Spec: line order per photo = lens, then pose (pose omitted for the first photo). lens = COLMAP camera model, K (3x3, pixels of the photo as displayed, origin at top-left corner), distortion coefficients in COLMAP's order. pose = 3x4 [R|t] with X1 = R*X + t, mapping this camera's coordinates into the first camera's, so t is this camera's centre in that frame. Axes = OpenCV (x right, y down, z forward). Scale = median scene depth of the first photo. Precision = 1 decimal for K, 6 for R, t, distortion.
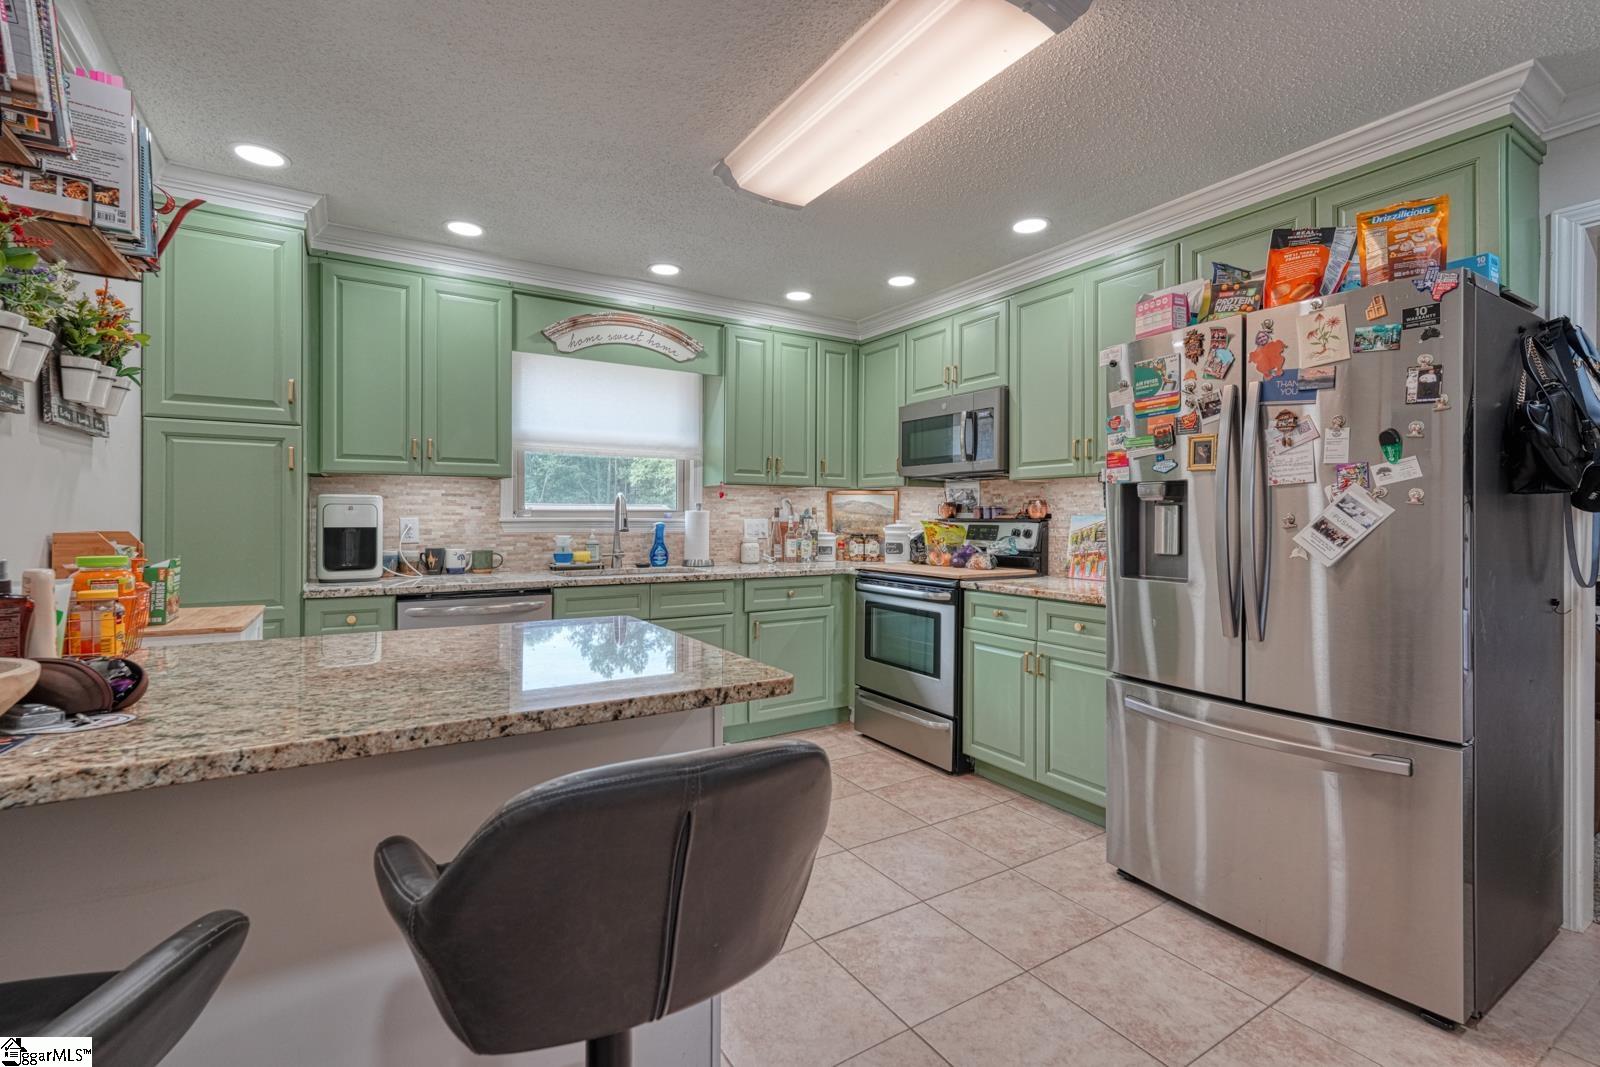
lens RADIAL K [[700.1, 0, 799.4], [0, 700.1, 517.8], [0, 0, 1]] dist [0.004966, -0.000655]
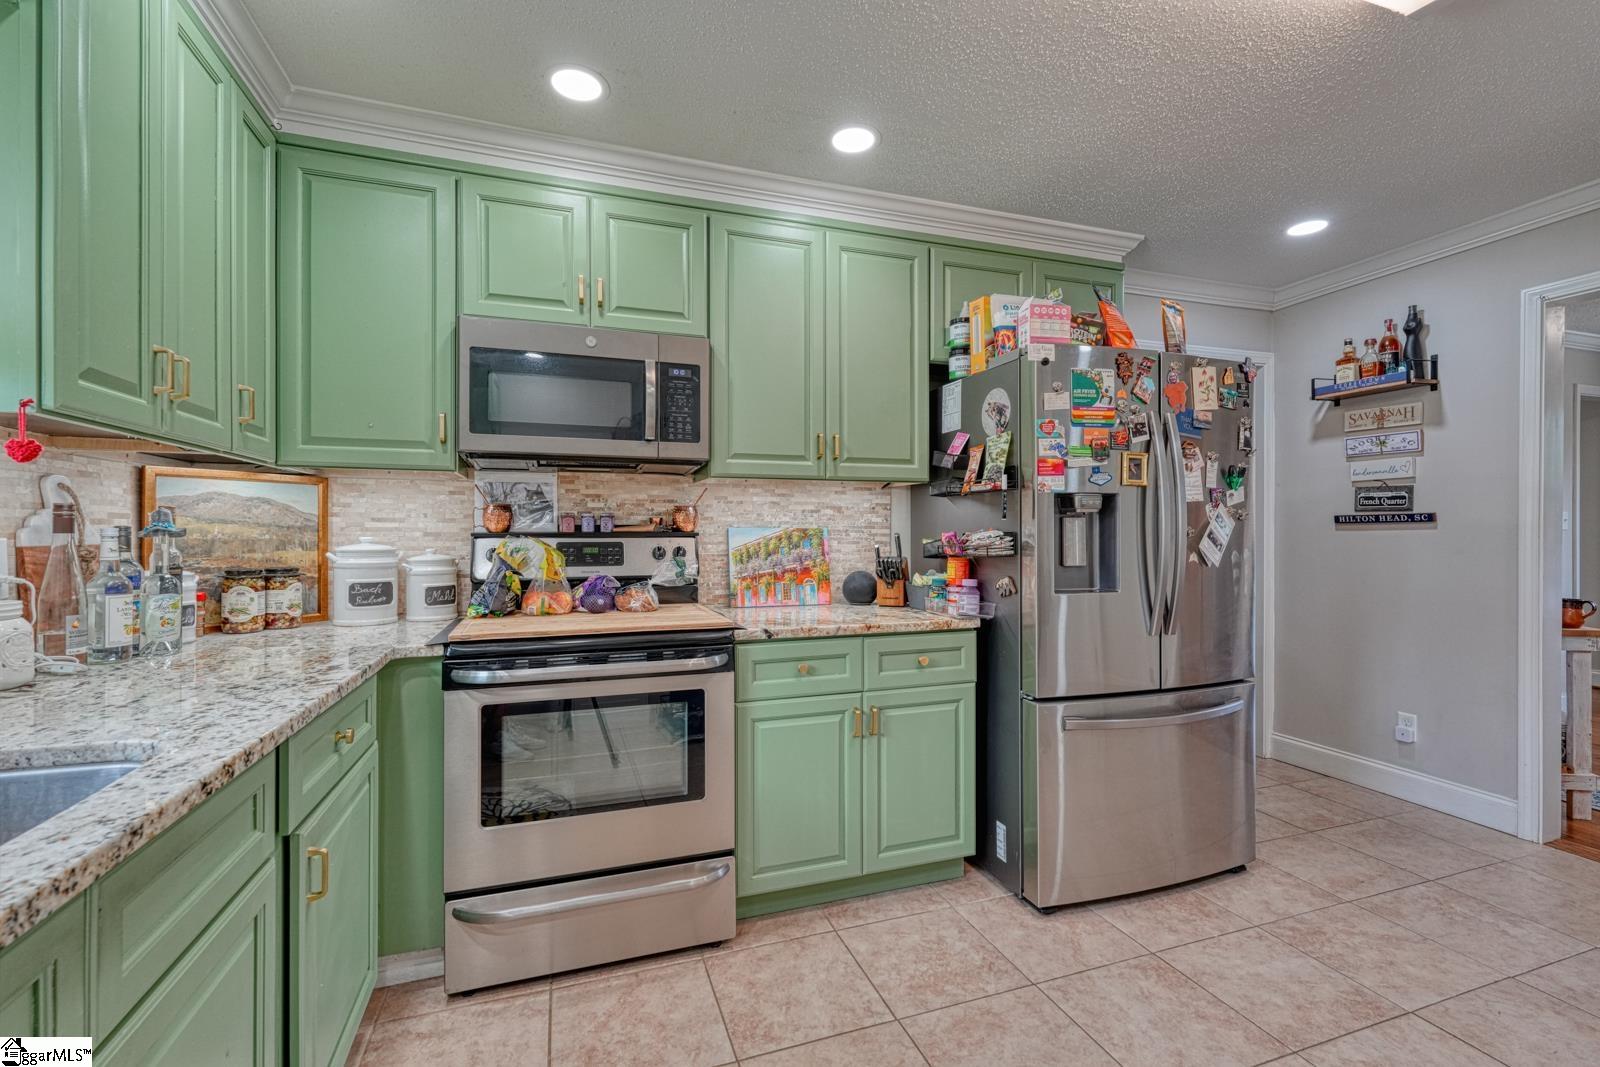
lens RADIAL K [[700.1, 0, 793.1], [0, 700.1, 534.5], [0, 0, 1]] dist [0.004966, -0.000655]
pose [[0.225981, -0.009035, 0.974090, -0.348416], [0.002953, 0.999959, 0.008589, -0.001969], [-0.974127, 0.000936, 0.225998, 0.745217]]
